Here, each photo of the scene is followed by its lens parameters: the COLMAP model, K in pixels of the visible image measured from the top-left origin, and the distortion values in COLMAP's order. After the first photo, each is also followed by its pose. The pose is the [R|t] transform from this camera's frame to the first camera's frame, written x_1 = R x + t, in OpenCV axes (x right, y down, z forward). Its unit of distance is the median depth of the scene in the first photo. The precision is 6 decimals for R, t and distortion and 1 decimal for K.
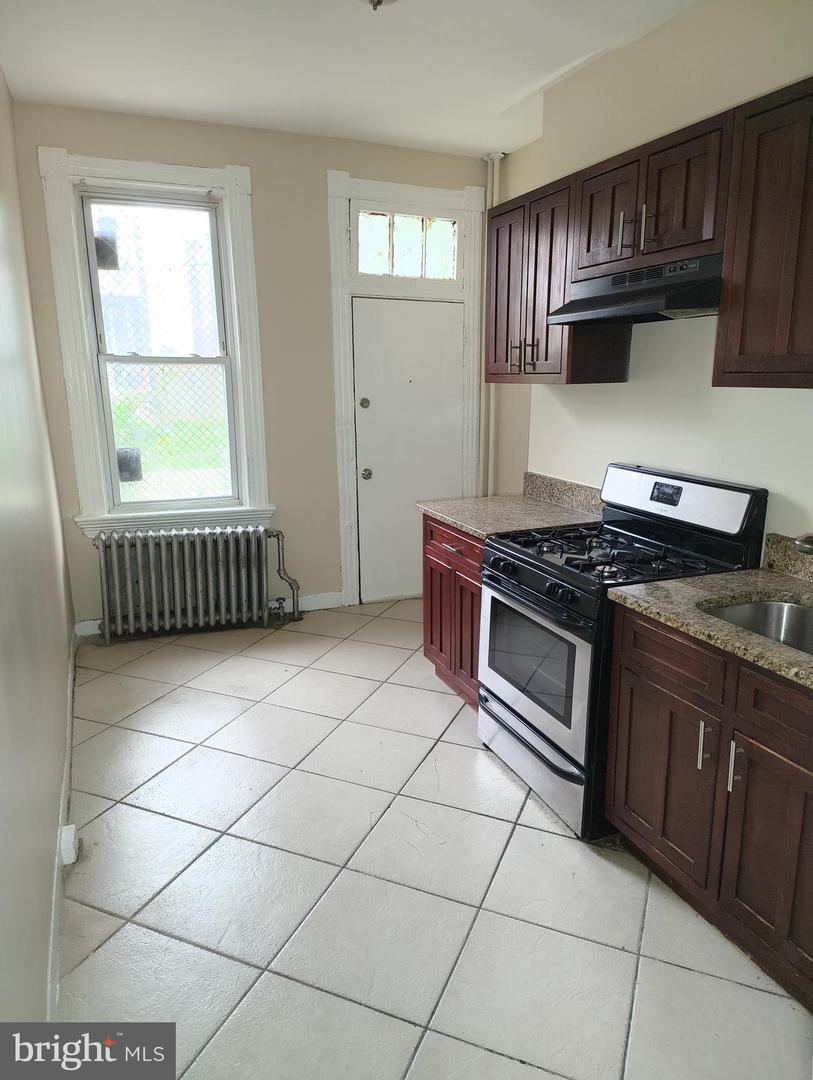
lens RADIAL K [[739.0, 0, 407.2], [0, 739.0, 532.5], [0, 0, 1]] dist [0.067034, -0.037312]
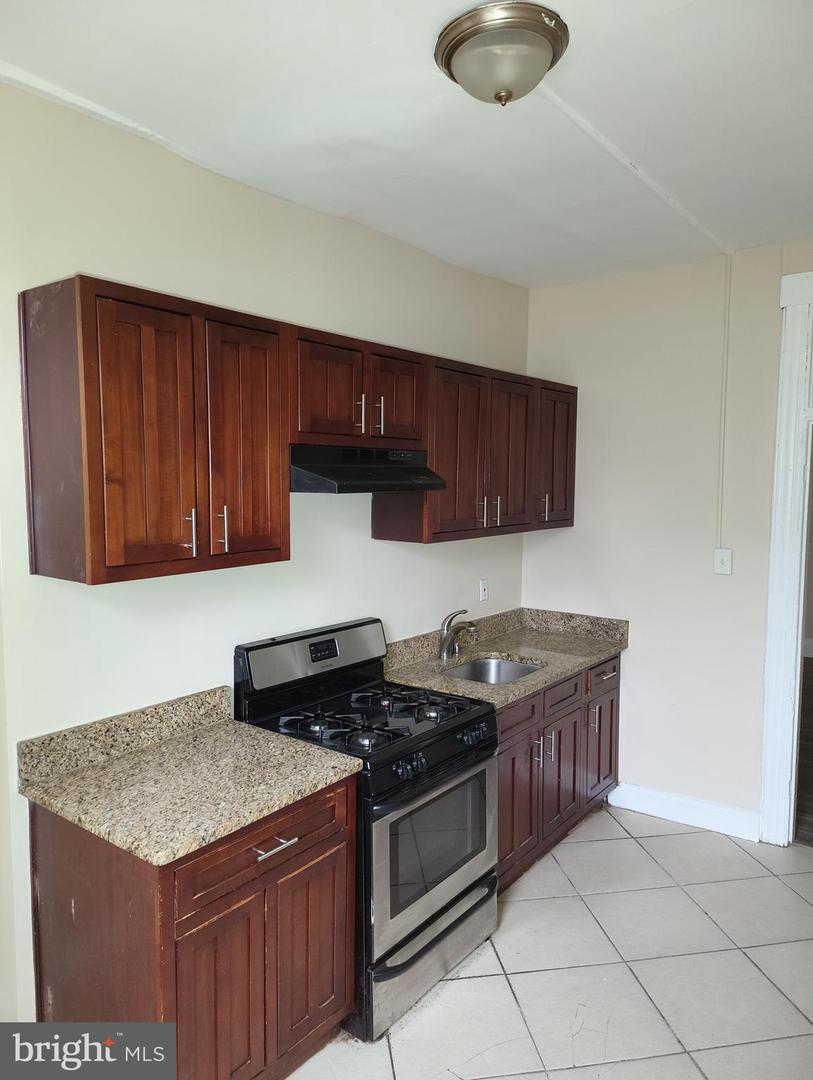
lens RADIAL K [[739.0, 0, 400.5], [0, 739.0, 541.0], [0, 0, 1]] dist [0.067034, -0.037312]
pose [[-0.484233, -0.078764, 0.871387, -0.486424], [0.190972, 0.962412, 0.193115, -0.309801], [-0.853843, 0.259923, -0.450990, 1.098817]]
